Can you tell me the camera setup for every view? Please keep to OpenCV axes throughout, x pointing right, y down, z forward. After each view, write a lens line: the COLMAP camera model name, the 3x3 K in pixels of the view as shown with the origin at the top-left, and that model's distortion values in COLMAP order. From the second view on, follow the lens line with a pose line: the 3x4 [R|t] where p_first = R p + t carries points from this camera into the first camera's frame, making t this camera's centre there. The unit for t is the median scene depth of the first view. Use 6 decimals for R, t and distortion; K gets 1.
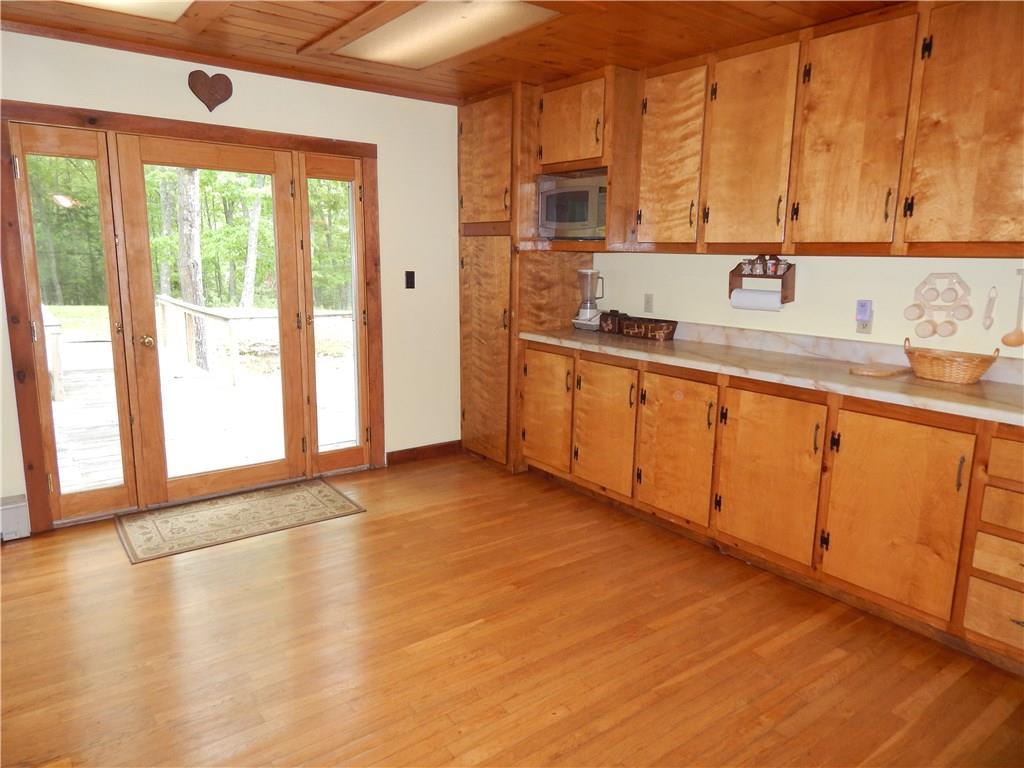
lens RADIAL K [[673.8, 0, 503.4], [0, 673.8, 379.5], [0, 0, 1]] dist [0.009307, -0.006312]
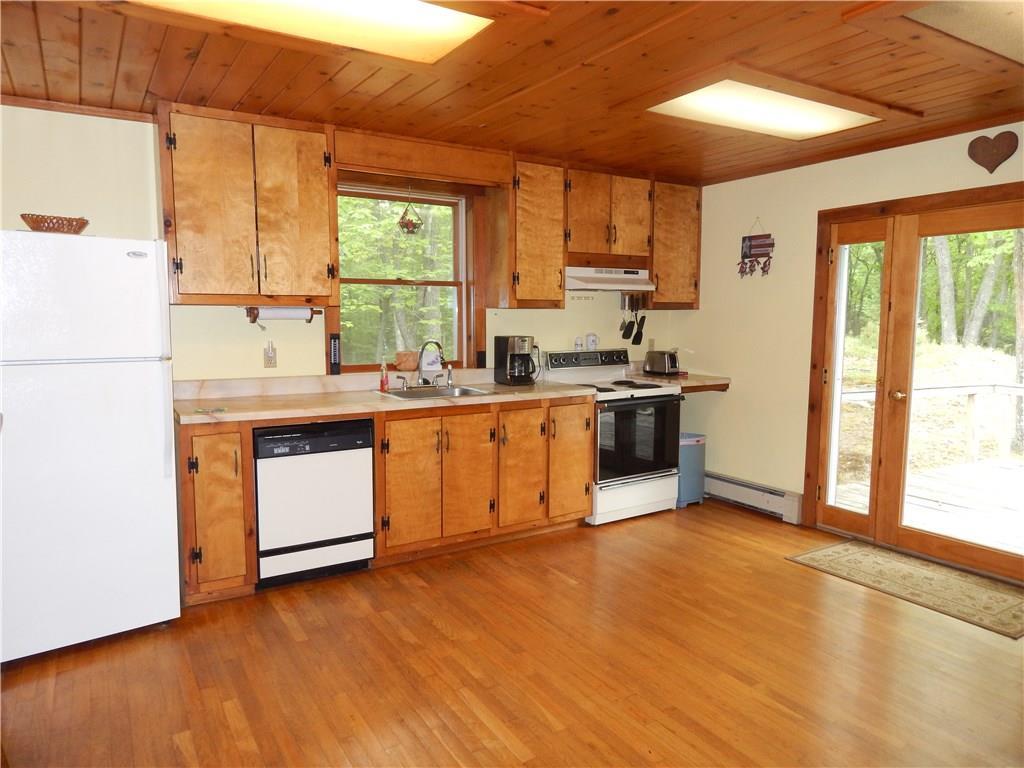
lens RADIAL K [[673.8, 0, 506.8], [0, 673.8, 381.9], [0, 0, 1]] dist [0.009307, -0.006312]
pose [[-0.089243, 0.080680, -0.992737, 0.611445], [-0.176568, 0.979646, 0.095488, -0.068452], [0.980234, 0.183807, -0.073181, 0.429419]]
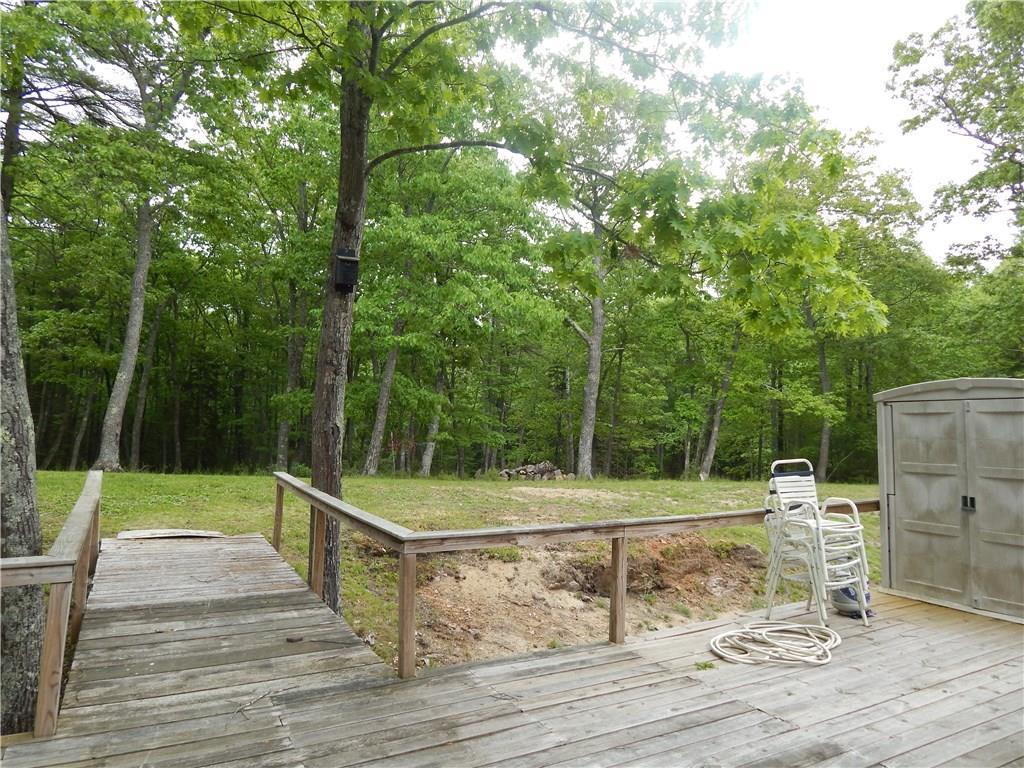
lens RADIAL K [[673.8, 0, 506.3], [0, 673.8, 382.7], [0, 0, 1]] dist [0.009307, -0.006312]
pose [[0.990274, 0.001821, -0.139122, -0.598789], [-0.033545, 0.973543, -0.226029, -0.218031], [0.135029, 0.228498, 0.964135, 1.136435]]
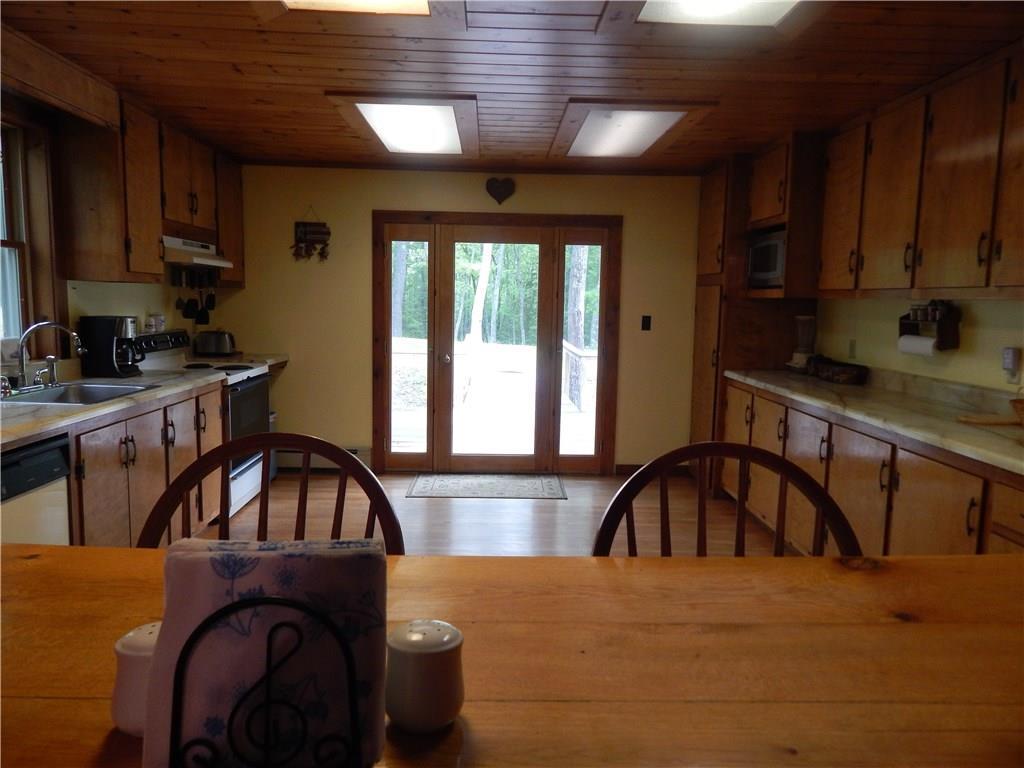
lens RADIAL K [[673.8, 0, 512.7], [0, 673.8, 379.1], [0, 0, 1]] dist [0.009307, -0.006312]
pose [[0.815878, 0.064962, -0.574564, 0.438593], [-0.108807, 0.993166, -0.042216, 0.034407], [0.567895, 0.096960, 0.817370, -0.130475]]
